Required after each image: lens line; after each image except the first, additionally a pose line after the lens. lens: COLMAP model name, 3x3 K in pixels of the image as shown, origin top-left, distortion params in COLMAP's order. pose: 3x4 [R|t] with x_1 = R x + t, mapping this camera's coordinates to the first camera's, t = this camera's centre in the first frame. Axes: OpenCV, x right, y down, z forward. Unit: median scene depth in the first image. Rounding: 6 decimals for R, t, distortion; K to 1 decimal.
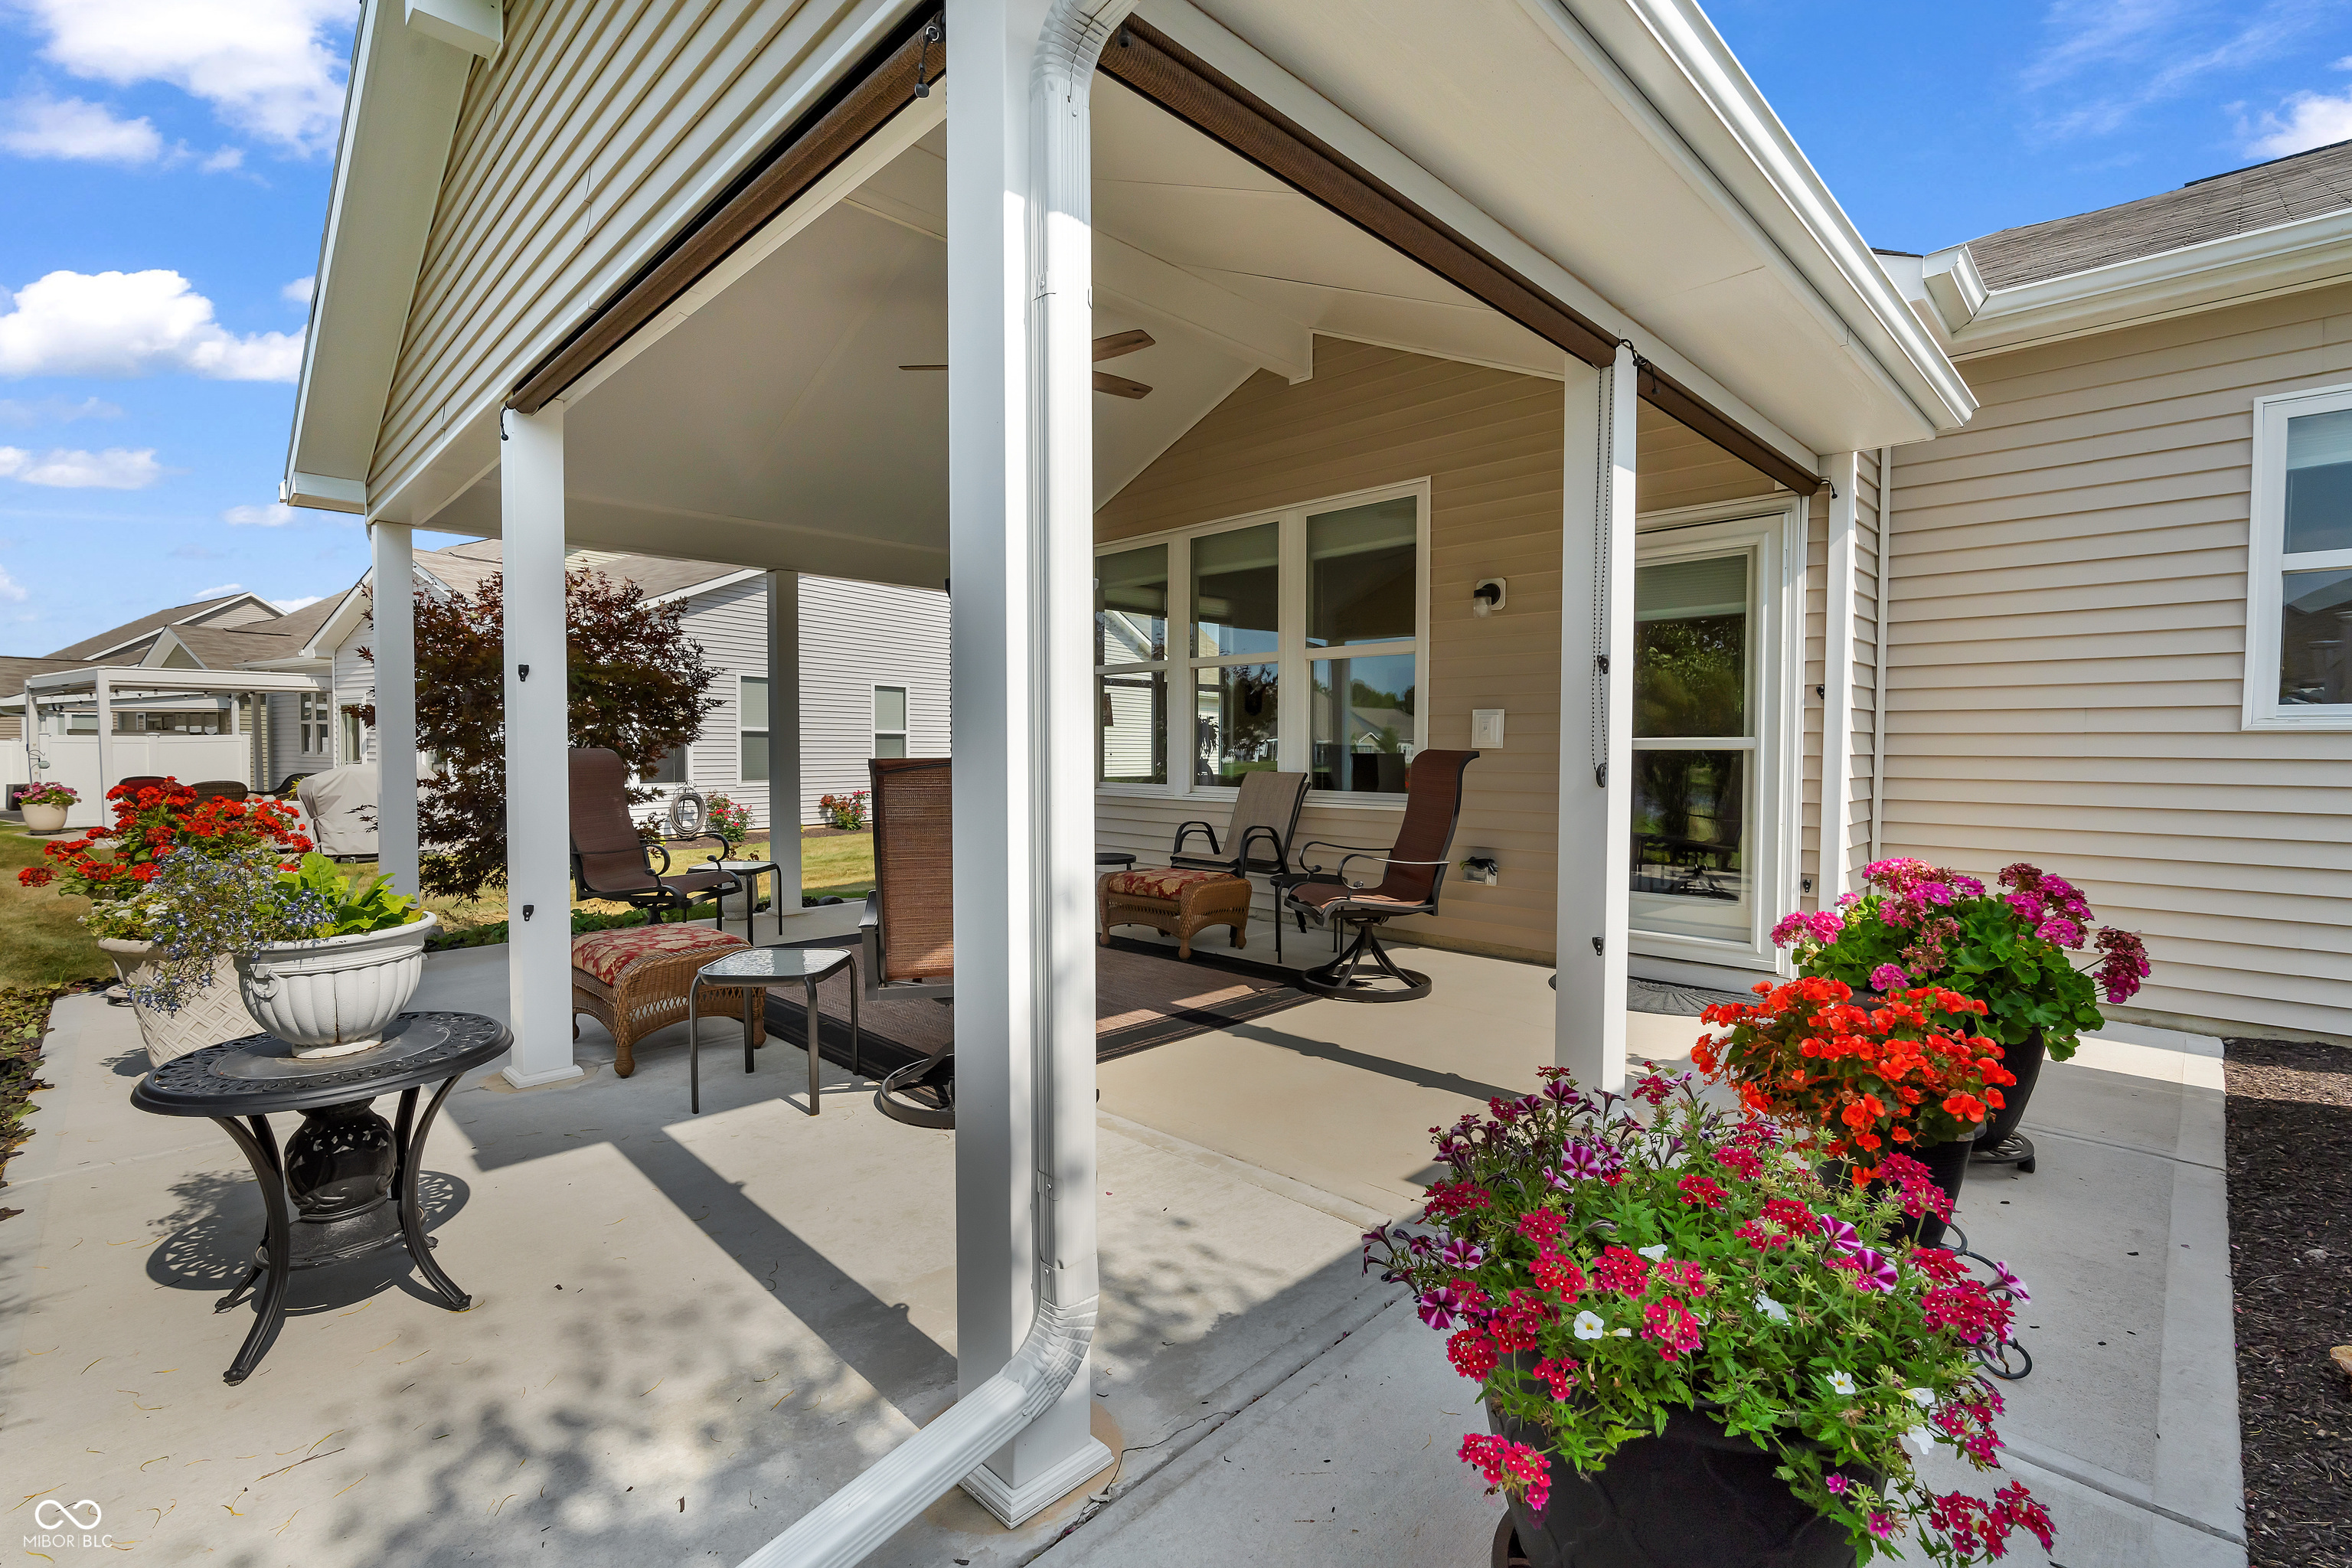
lens RADIAL K [[1067.1, 0, 1146.2], [0, 1067.1, 746.2], [0, 0, 1]] dist [0.001044, 0.000288]
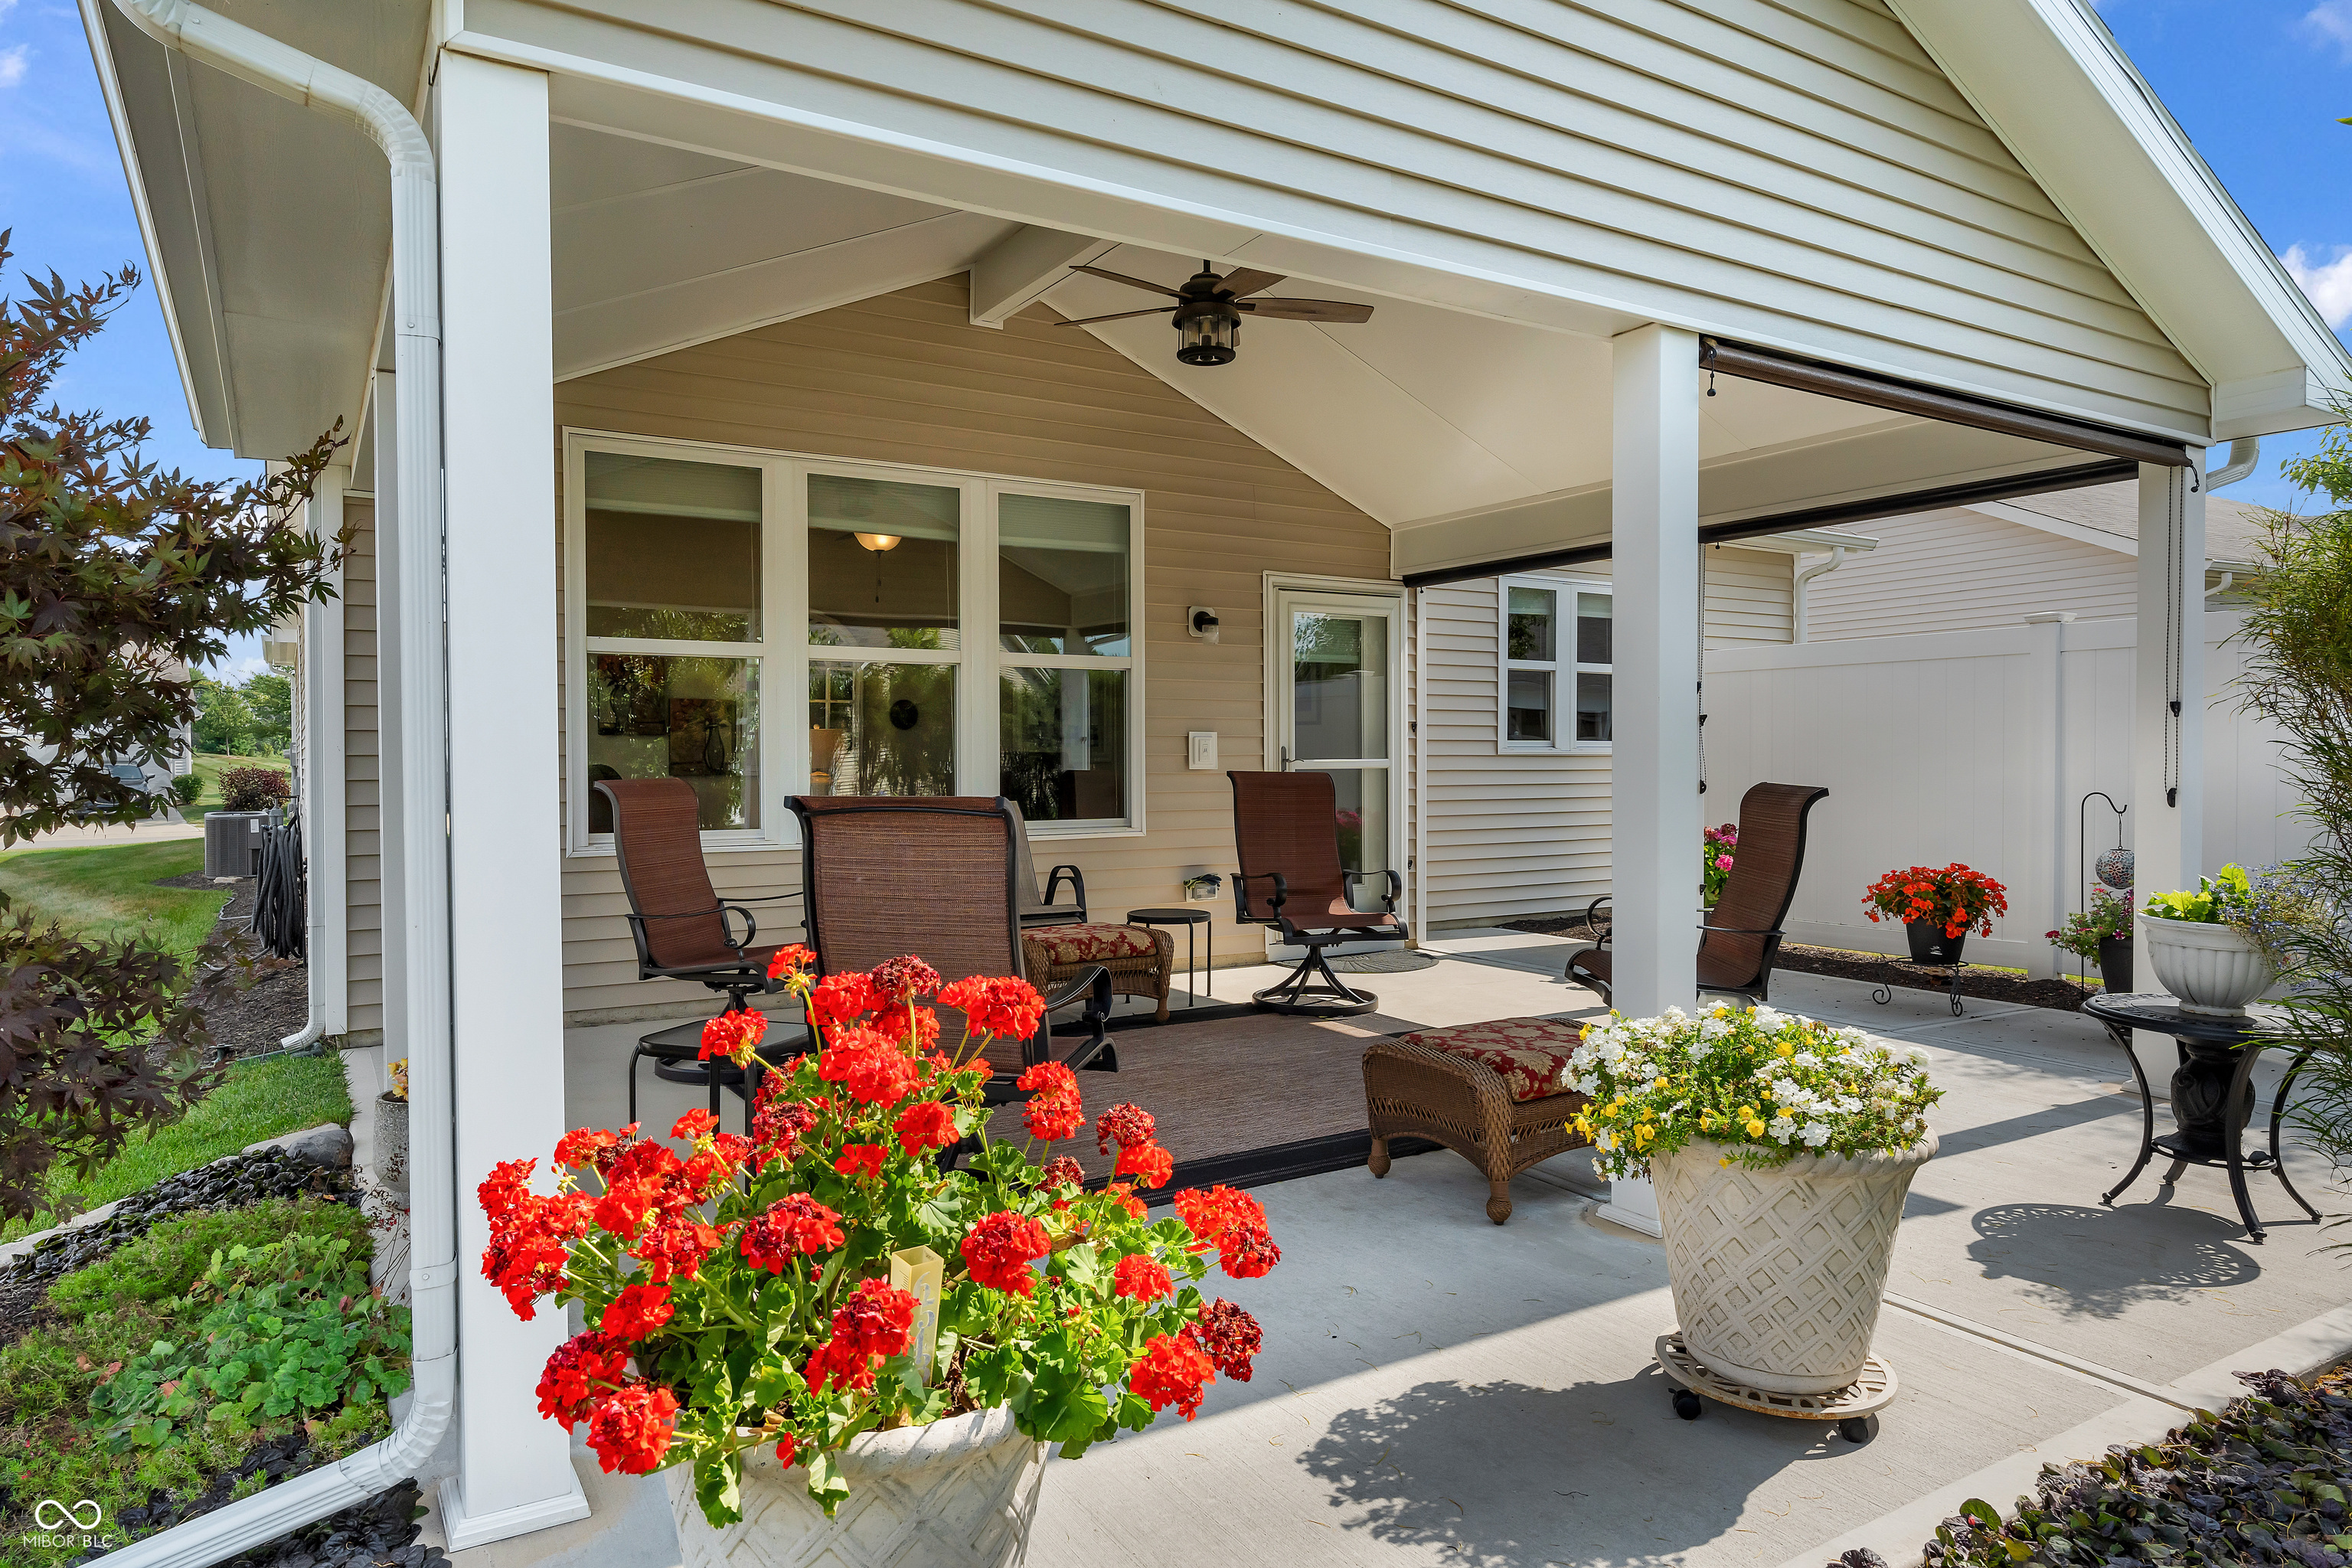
lens RADIAL K [[1435.7, 0, 1176.0], [0, 1435.7, 784.0], [0, 0, 1]] dist [-0.035665, -0.001096]
pose [[0.211550, -0.020243, 0.977157, -1.031936], [0.007290, 0.999790, 0.019134, -0.012250], [-0.977340, 0.003076, 0.211653, 0.721488]]
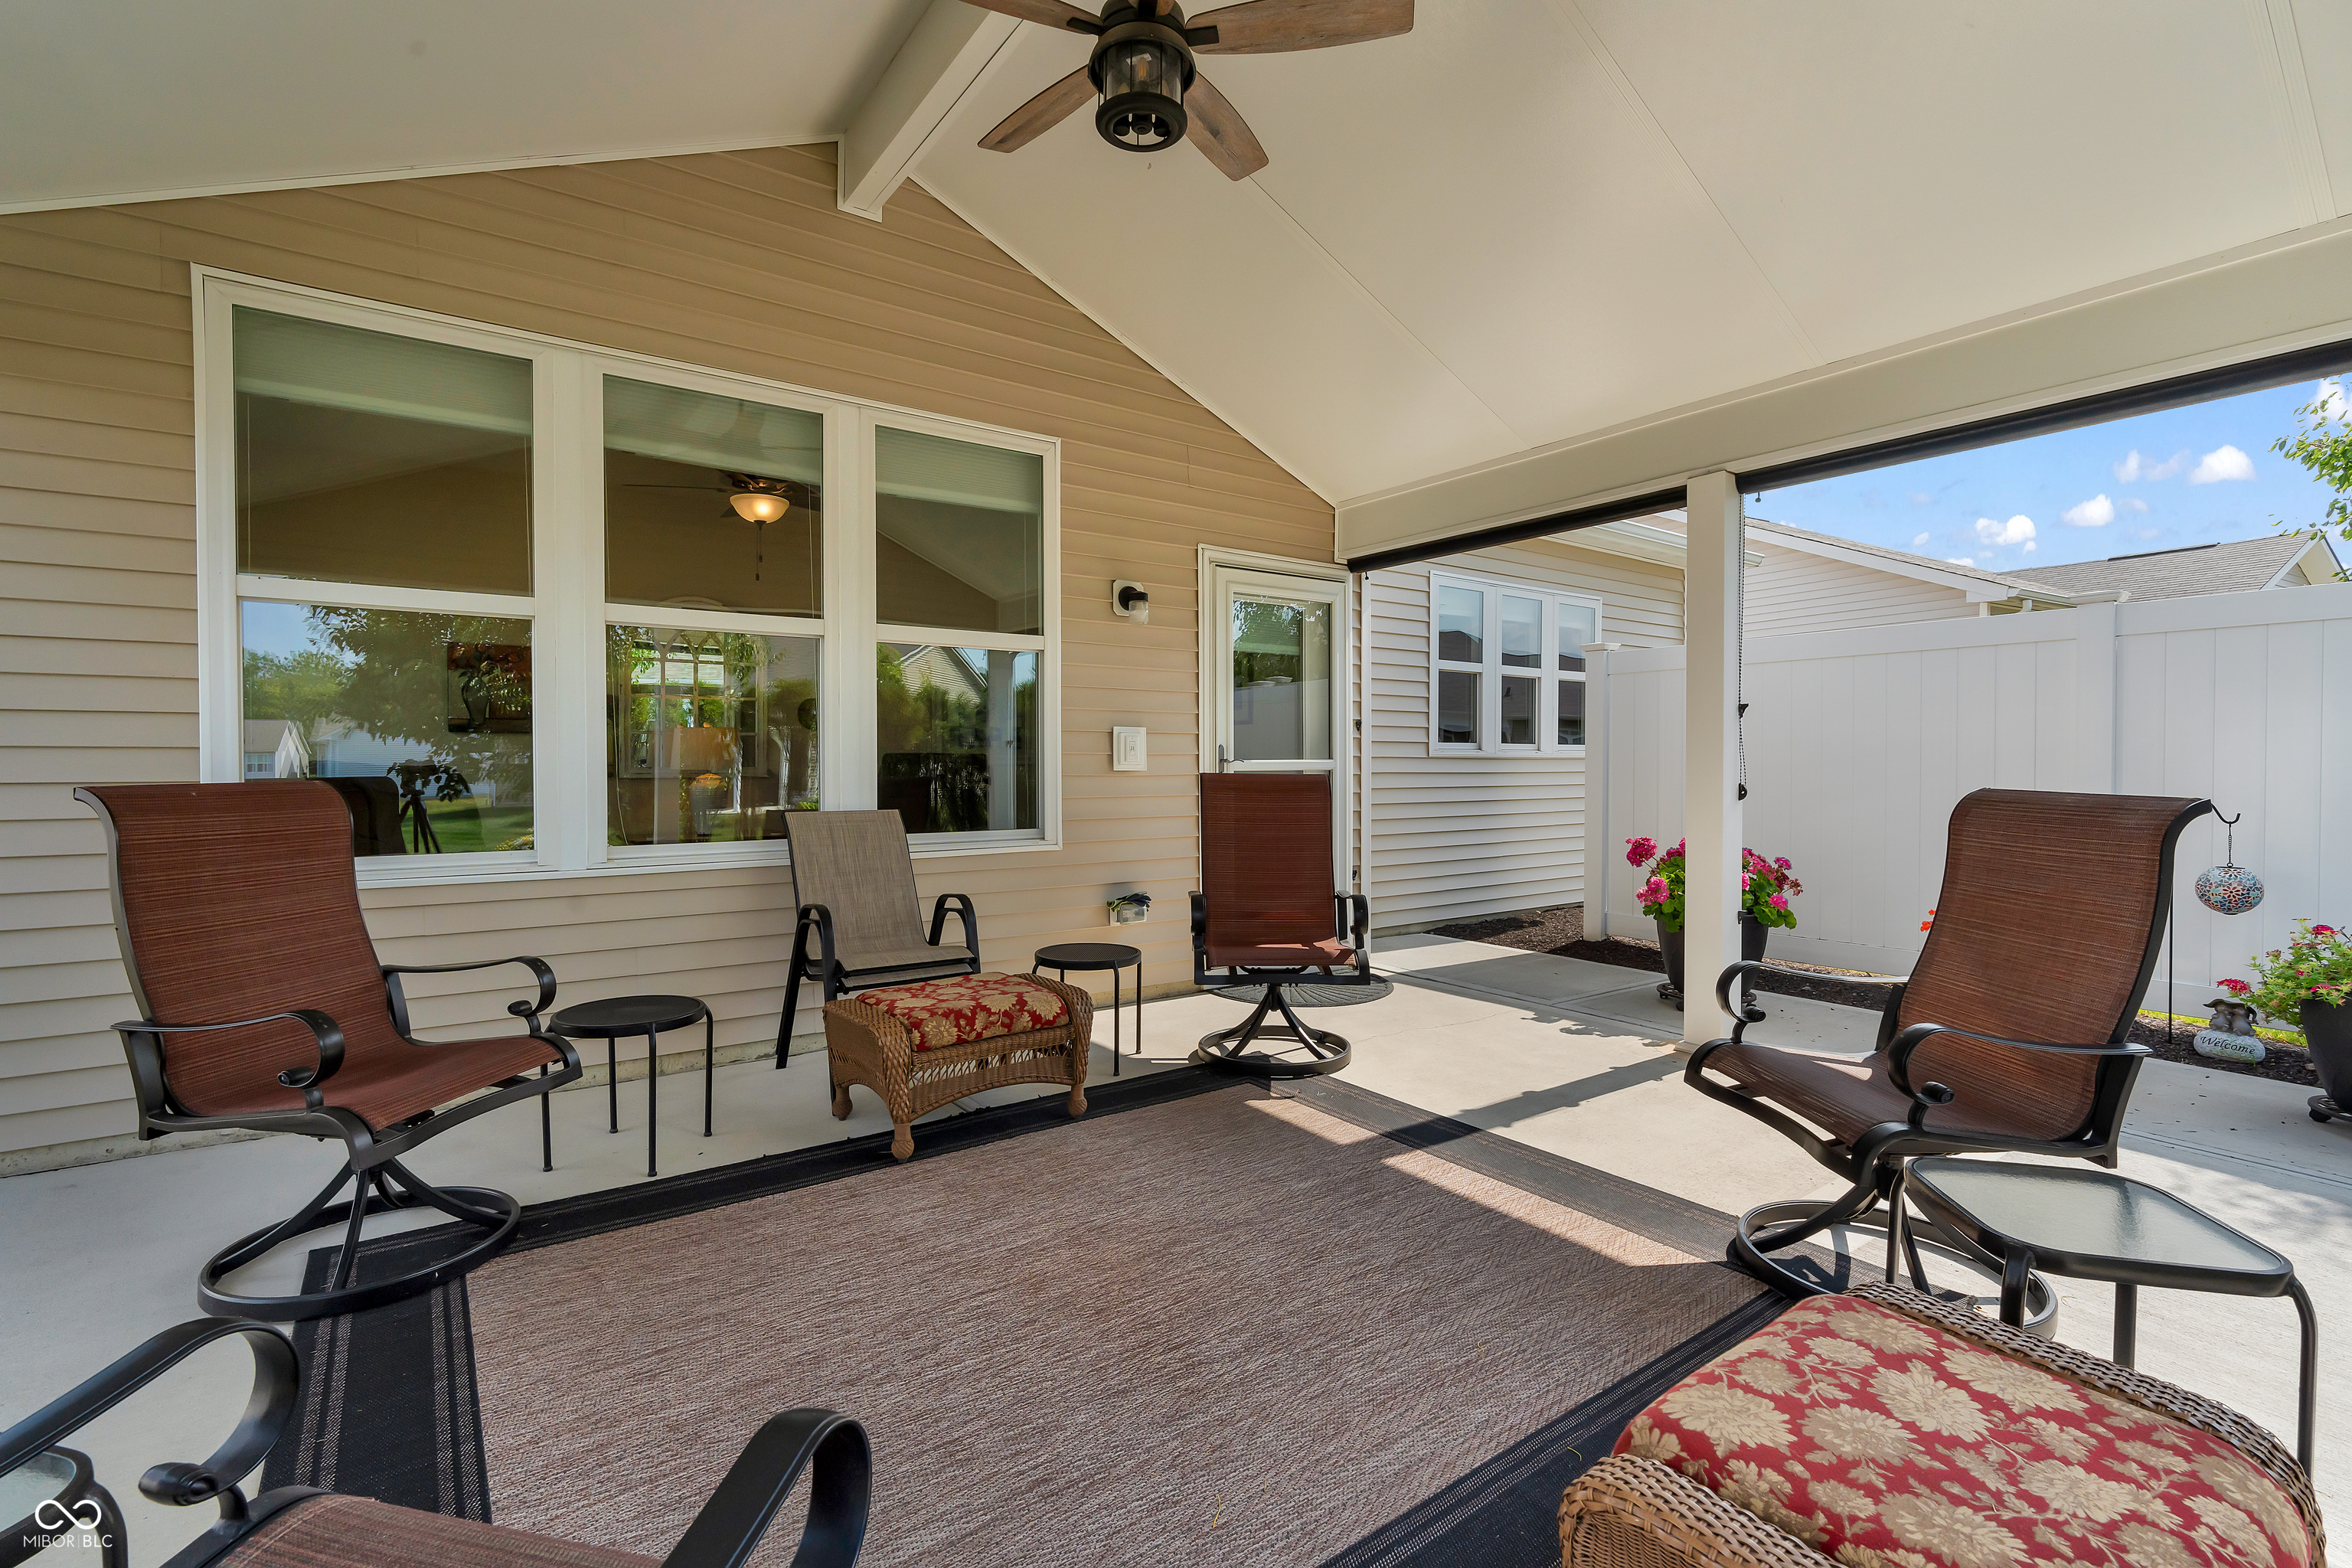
lens RADIAL K [[1068.8, 0, 1176.0], [0, 1068.8, 784.0], [0, 0, 1]] dist [0.001099, 0.000277]
pose [[0.144059, -0.019594, 0.989375, -0.549648], [0.006076, 0.999803, 0.018916, -0.005307], [-0.989550, 0.003287, 0.144149, 0.822242]]
